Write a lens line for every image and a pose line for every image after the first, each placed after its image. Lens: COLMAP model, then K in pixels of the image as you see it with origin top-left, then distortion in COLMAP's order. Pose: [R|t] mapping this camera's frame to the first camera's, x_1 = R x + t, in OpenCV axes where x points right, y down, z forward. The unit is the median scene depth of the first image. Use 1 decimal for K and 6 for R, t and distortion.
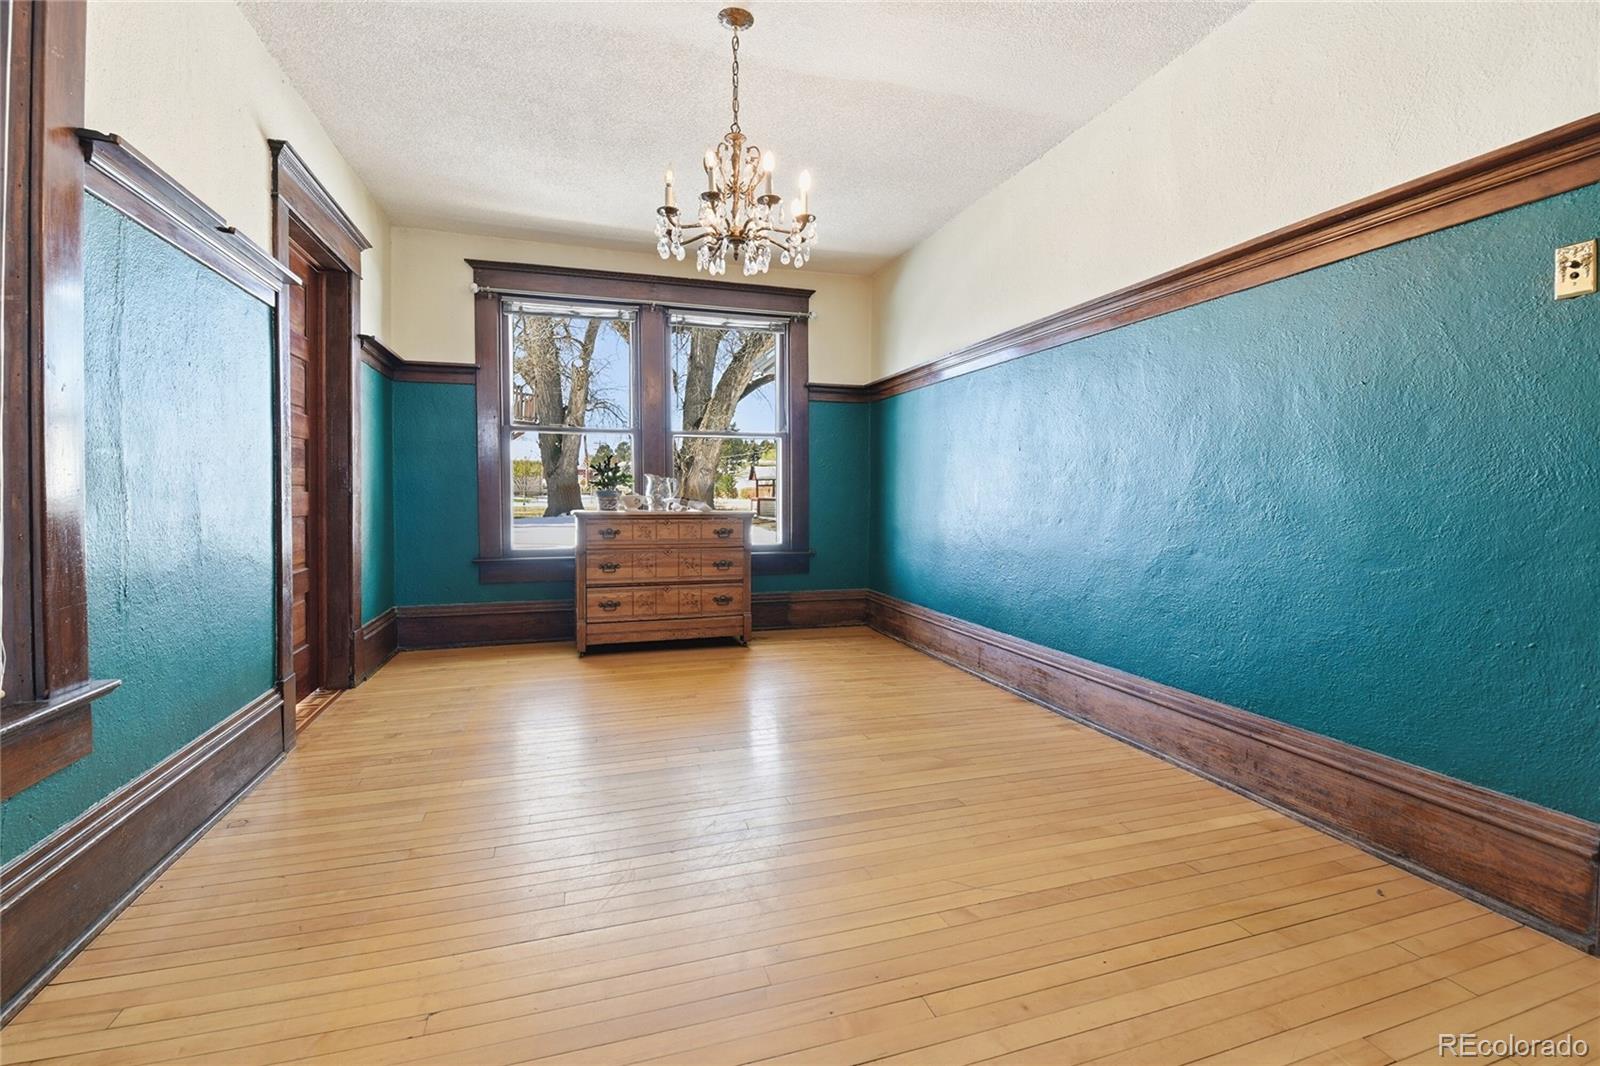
lens RADIAL K [[693.9, 0, 791.0], [0, 693.9, 512.1], [0, 0, 1]] dist [-0.012979, -0.005706]
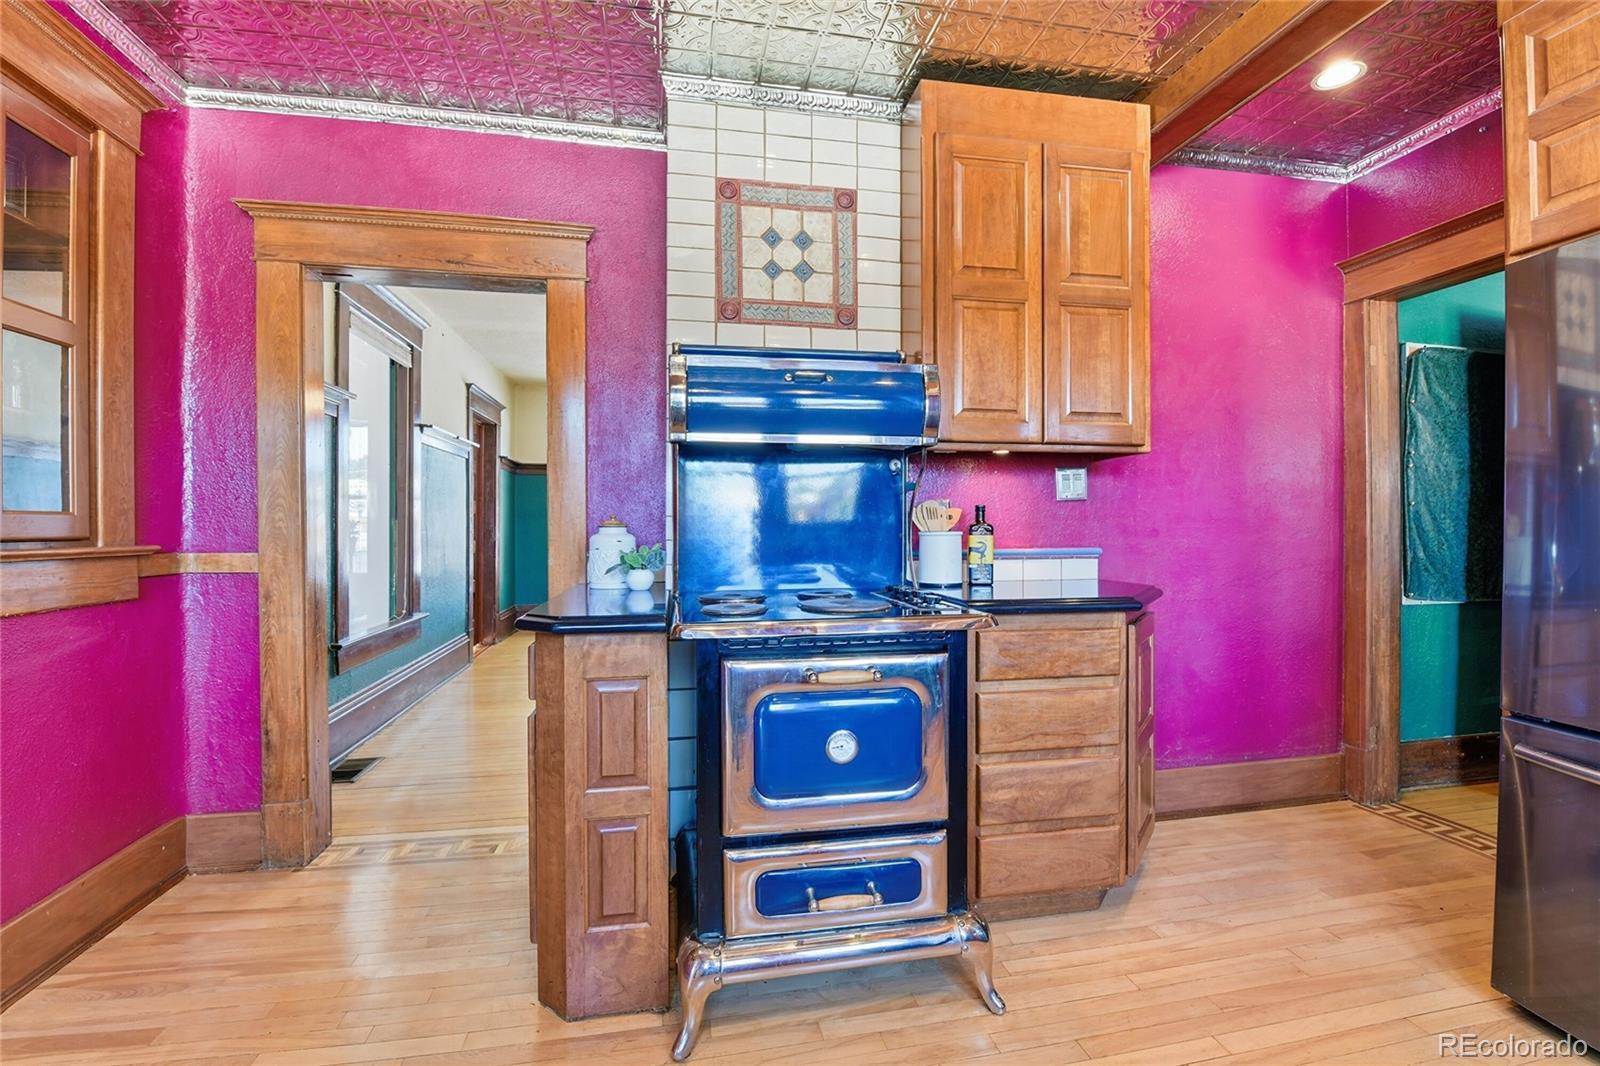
lens RADIAL K [[693.9, 0, 793.0], [0, 693.9, 530.3], [0, 0, 1]] dist [-0.012979, -0.005706]
pose [[0.991995, -0.001880, -0.126263, 0.588032], [-0.000554, 0.999815, -0.019237, -0.028653], [0.126276, 0.019153, 0.991810, -1.117071]]
